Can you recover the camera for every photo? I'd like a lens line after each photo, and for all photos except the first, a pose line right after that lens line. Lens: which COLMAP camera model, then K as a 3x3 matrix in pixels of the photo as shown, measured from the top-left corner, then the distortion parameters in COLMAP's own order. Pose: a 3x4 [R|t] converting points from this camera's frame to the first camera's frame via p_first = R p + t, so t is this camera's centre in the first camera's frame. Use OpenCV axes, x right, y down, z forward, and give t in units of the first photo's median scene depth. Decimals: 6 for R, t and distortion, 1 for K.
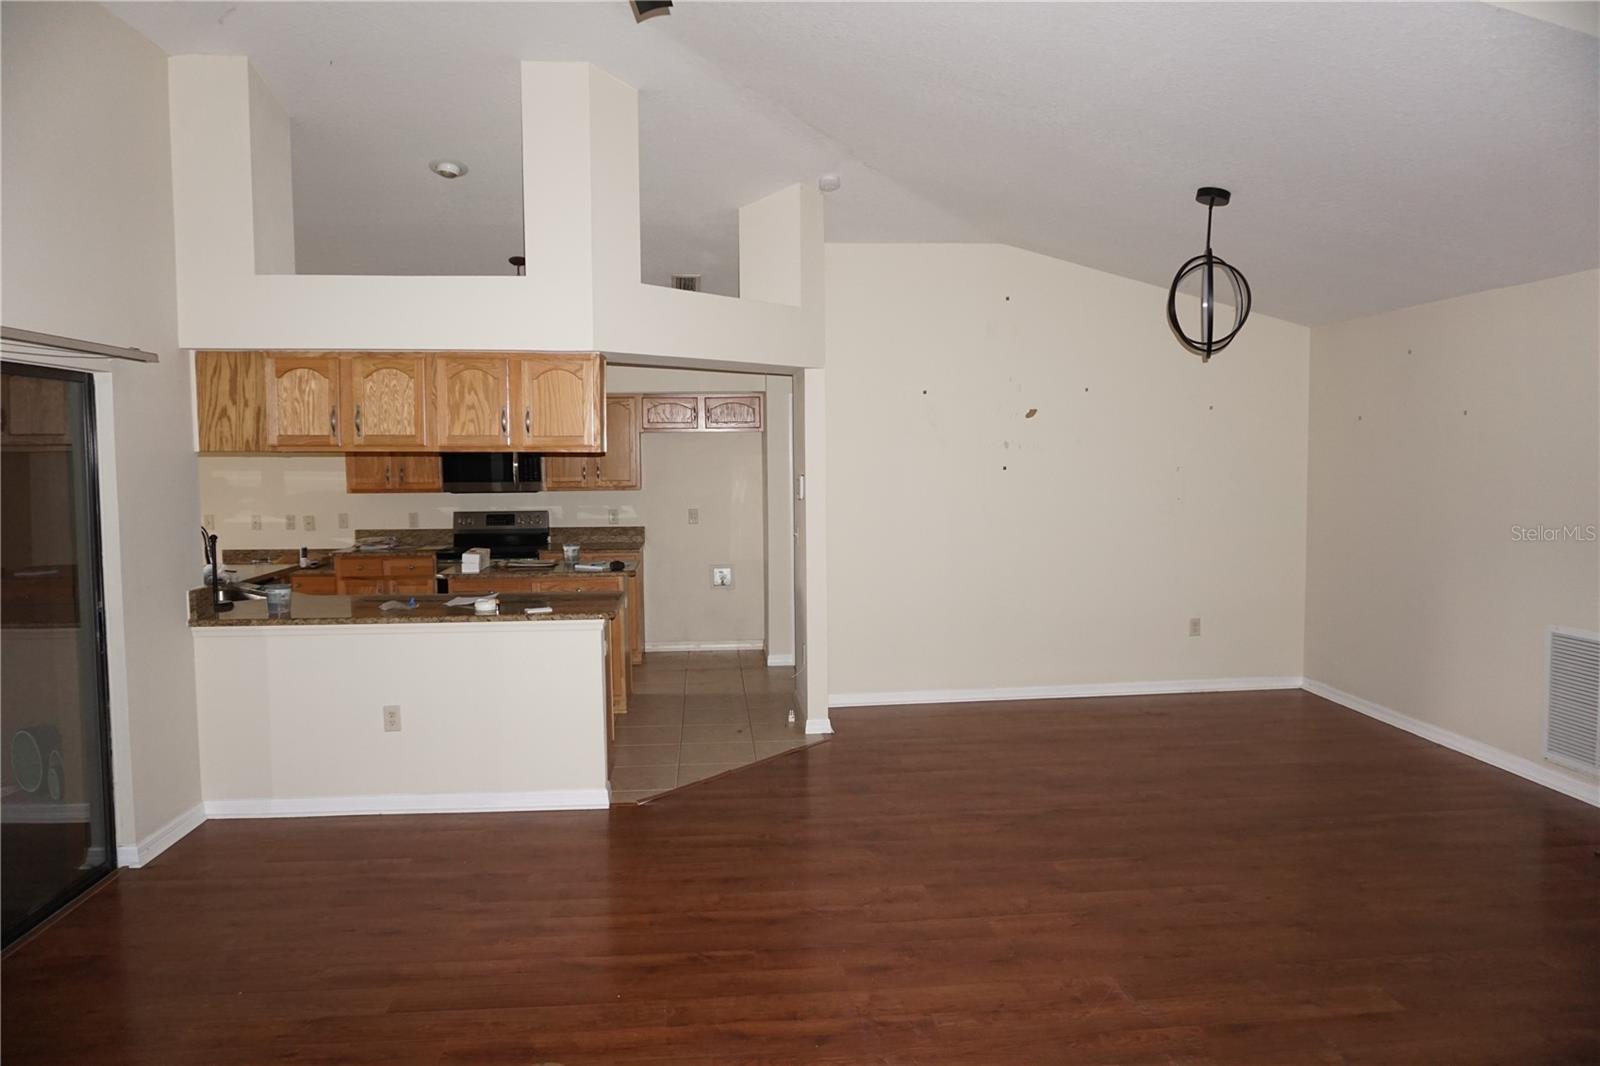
lens RADIAL K [[1060.2, 0, 801.7], [0, 1060.2, 529.1], [0, 0, 1]] dist [-0.055434, 0.033627]
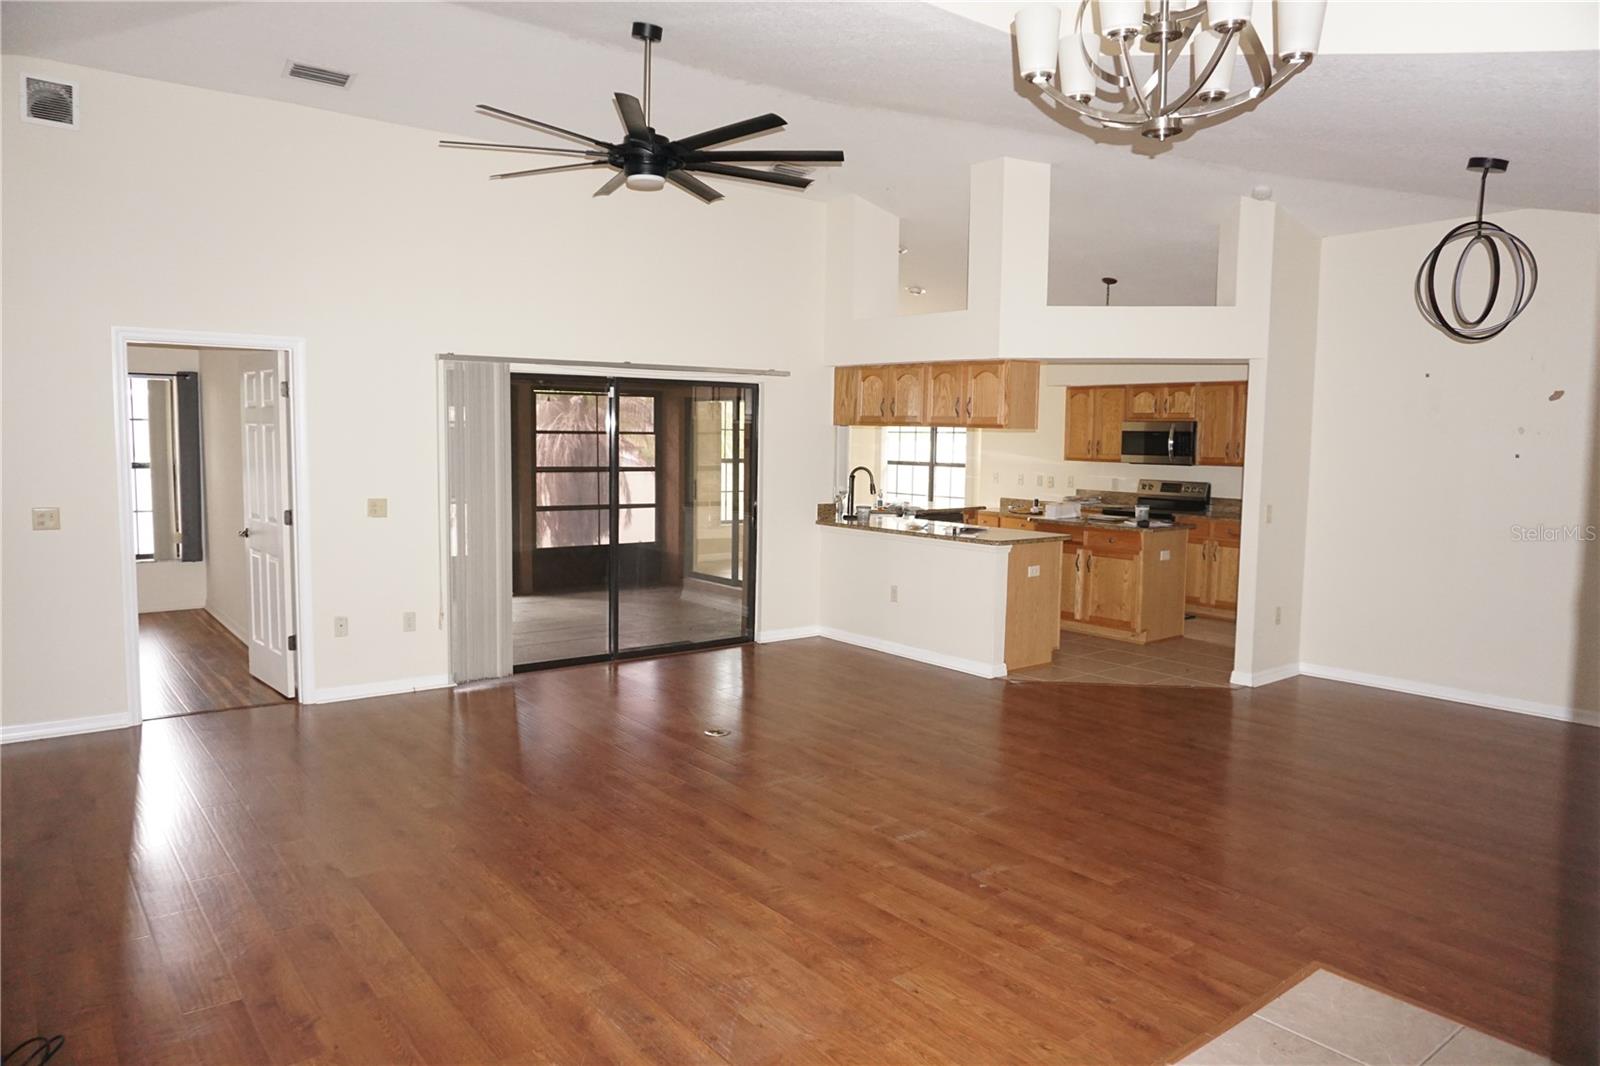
lens RADIAL K [[1060.2, 0, 801.7], [0, 1060.2, 529.1], [0, 0, 1]] dist [-0.055434, 0.033627]
pose [[0.541497, 0.091219, -0.835740, 0.860504], [-0.076617, 0.995314, 0.058994, -0.001708], [0.837204, 0.032087, 0.545948, 0.000509]]
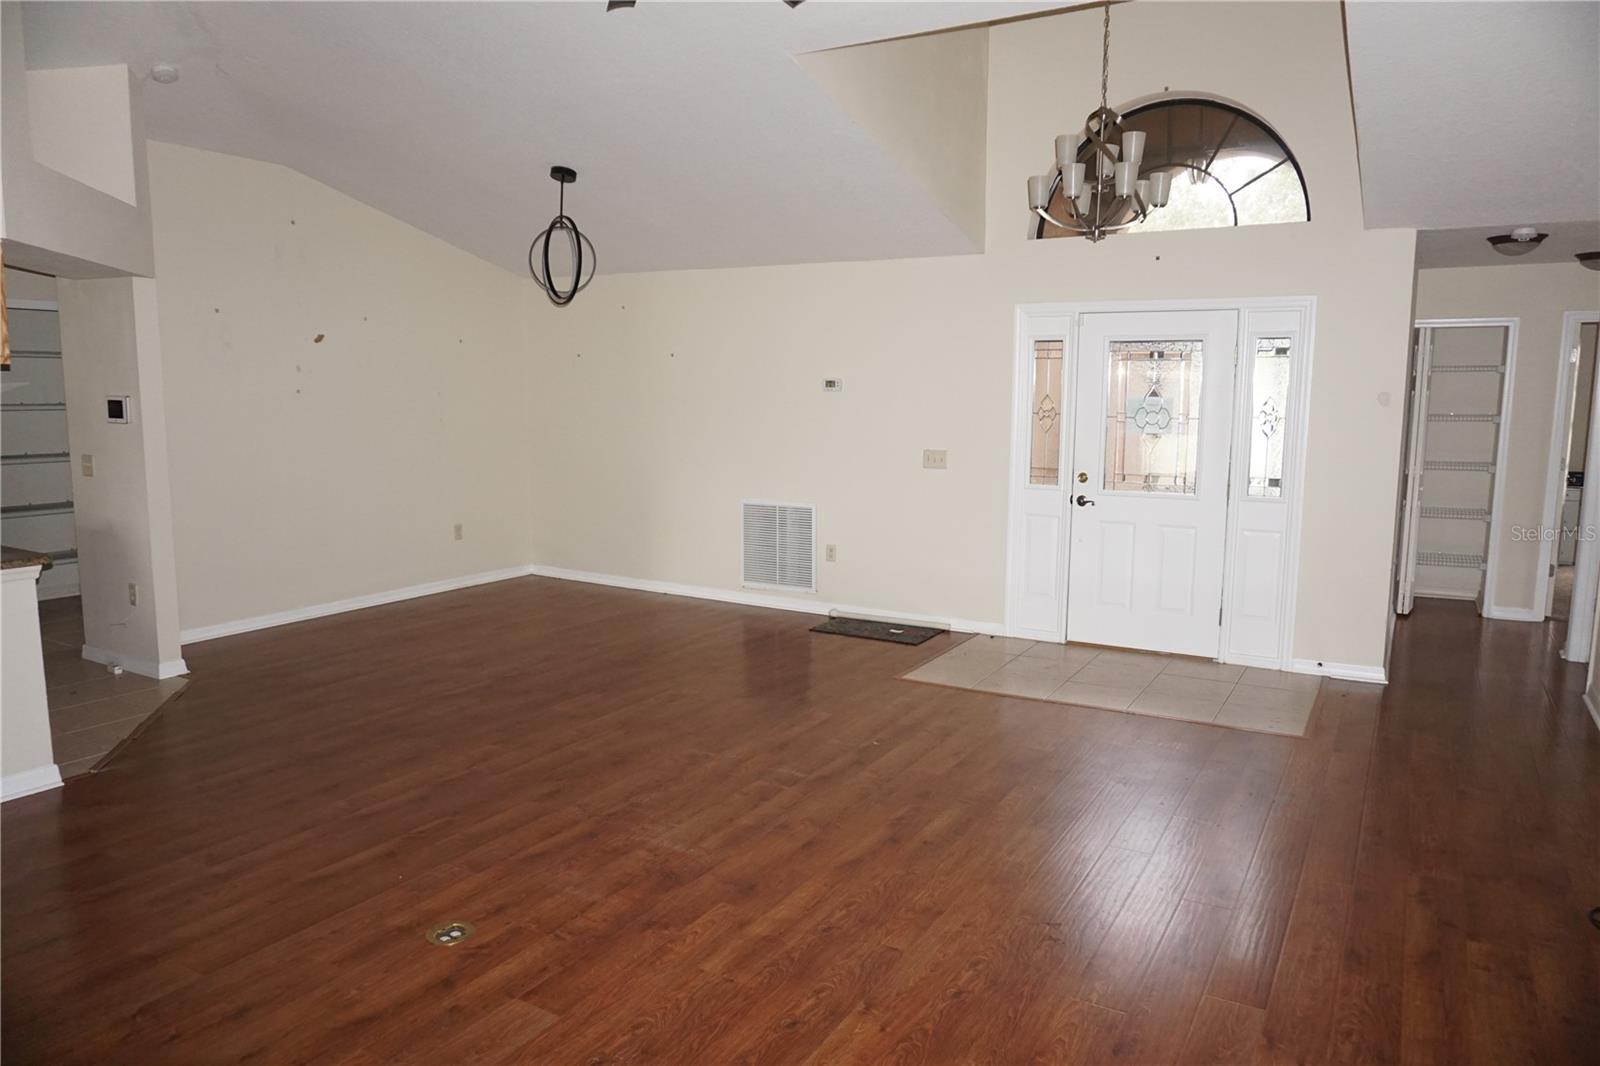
lens RADIAL K [[1060.2, 0, 801.7], [0, 1060.2, 529.1], [0, 0, 1]] dist [-0.055434, 0.033627]
pose [[0.575046, -0.089369, 0.813225, -0.504553], [0.038322, 0.995867, 0.082342, 0.012812], [-0.817223, -0.016186, 0.576095, 0.036223]]
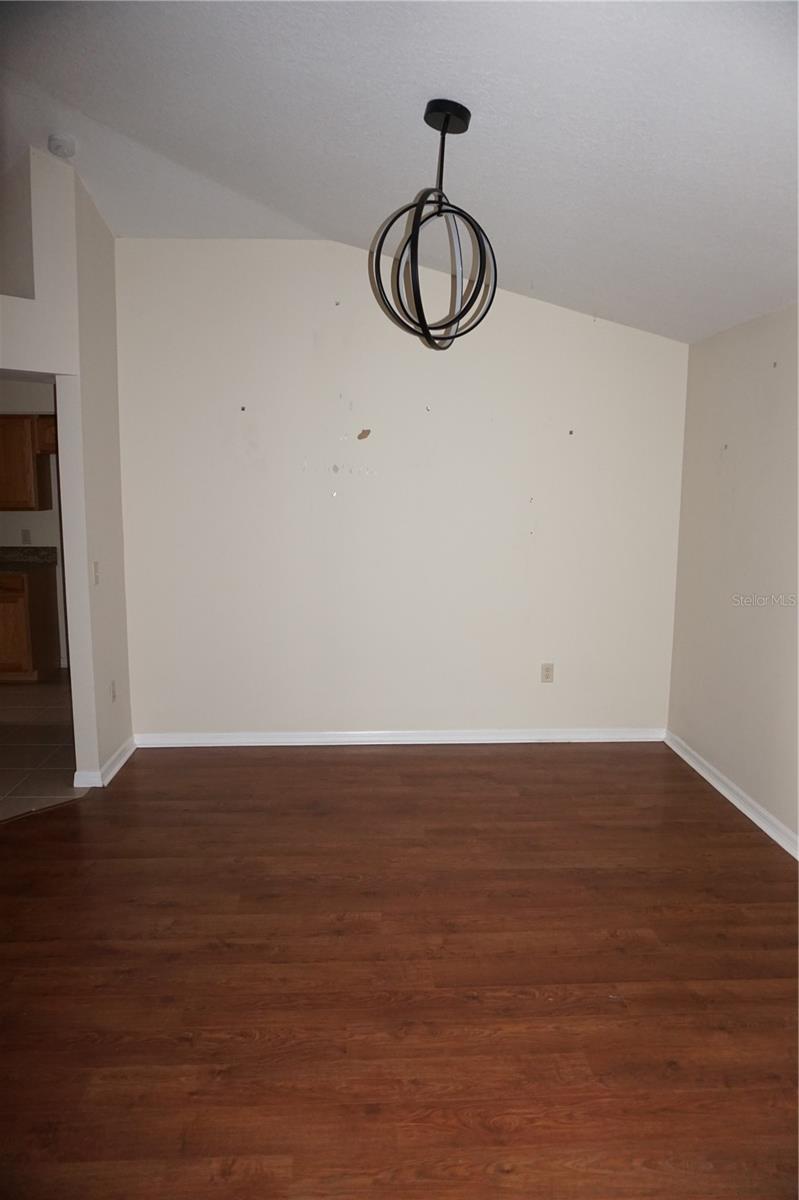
lens RADIAL K [[800.7, 0, 390.9], [0, 800.7, 598.1], [0, 0, 1]] dist [-0.050133, 0.055841]
pose [[0.998684, 0.022794, -0.045947, 0.386106], [-0.019280, 0.996957, 0.075525, -0.031378], [0.047529, -0.074540, 0.996085, 0.439597]]
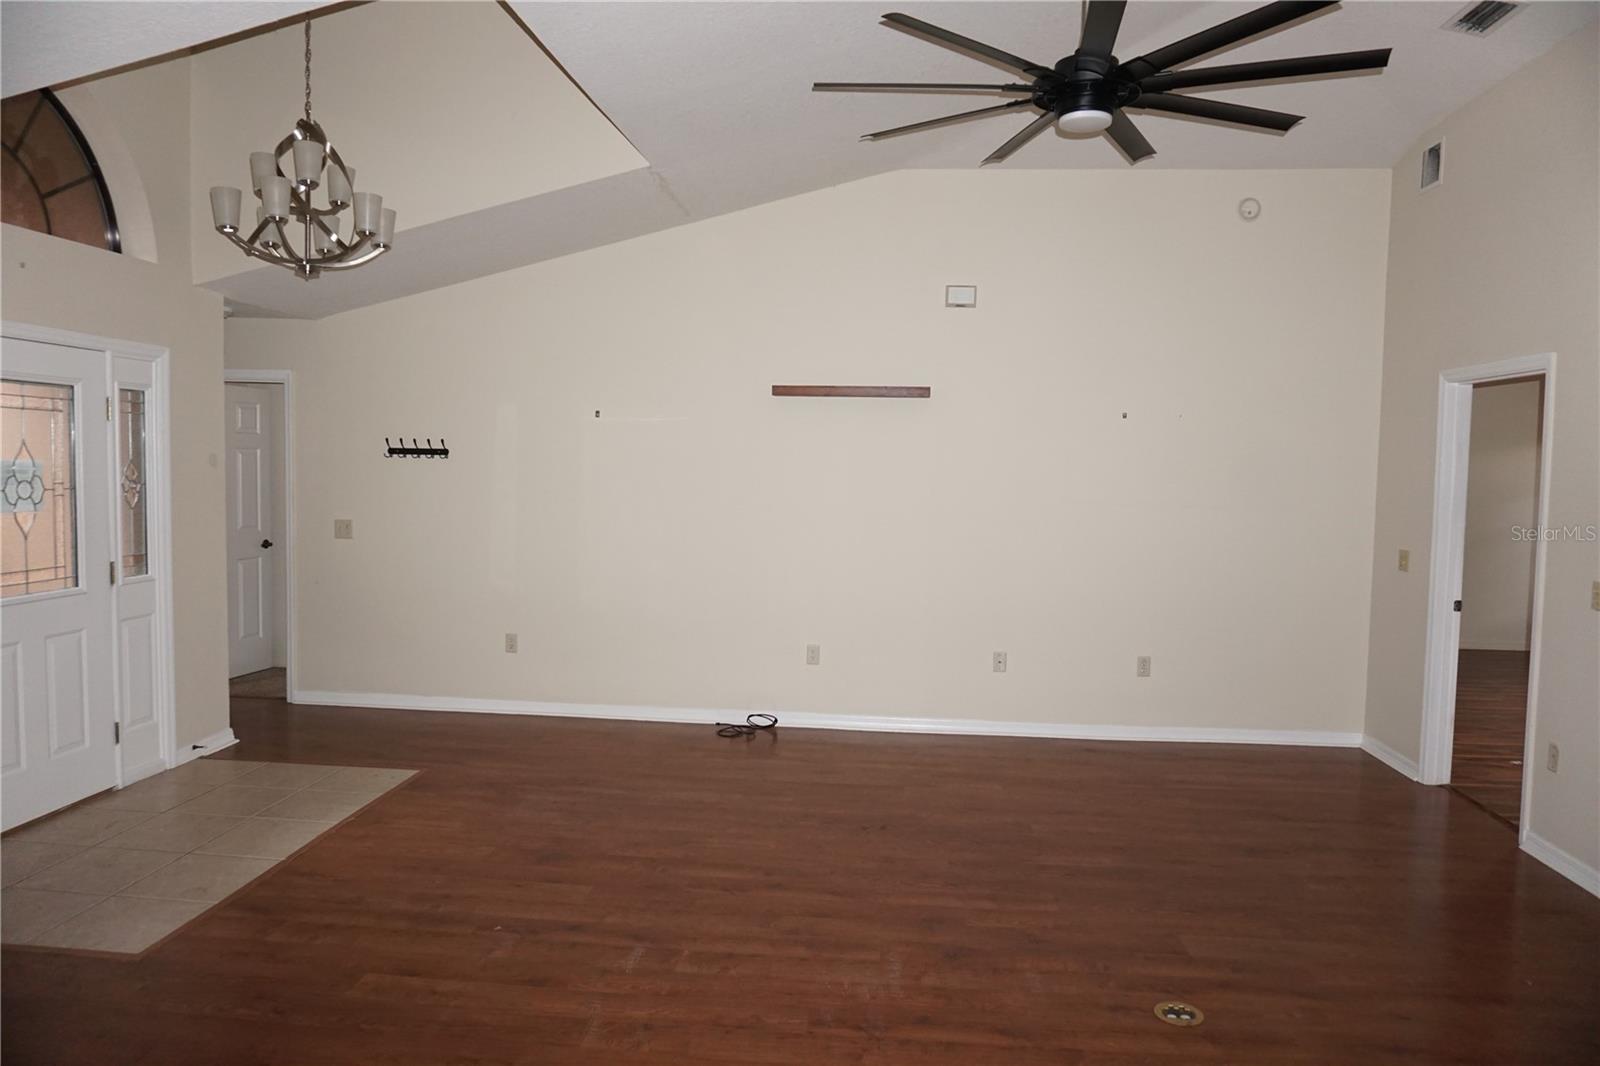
lens RADIAL K [[1067.7, 0, 805.3], [0, 1067.7, 525.2], [0, 0, 1]] dist [-0.050133, 0.055841]
pose [[-0.983002, -0.016195, 0.182879, -0.029941], [0.007922, 0.991432, 0.130382, -0.081406], [-0.183424, 0.129615, -0.974451, 1.186447]]
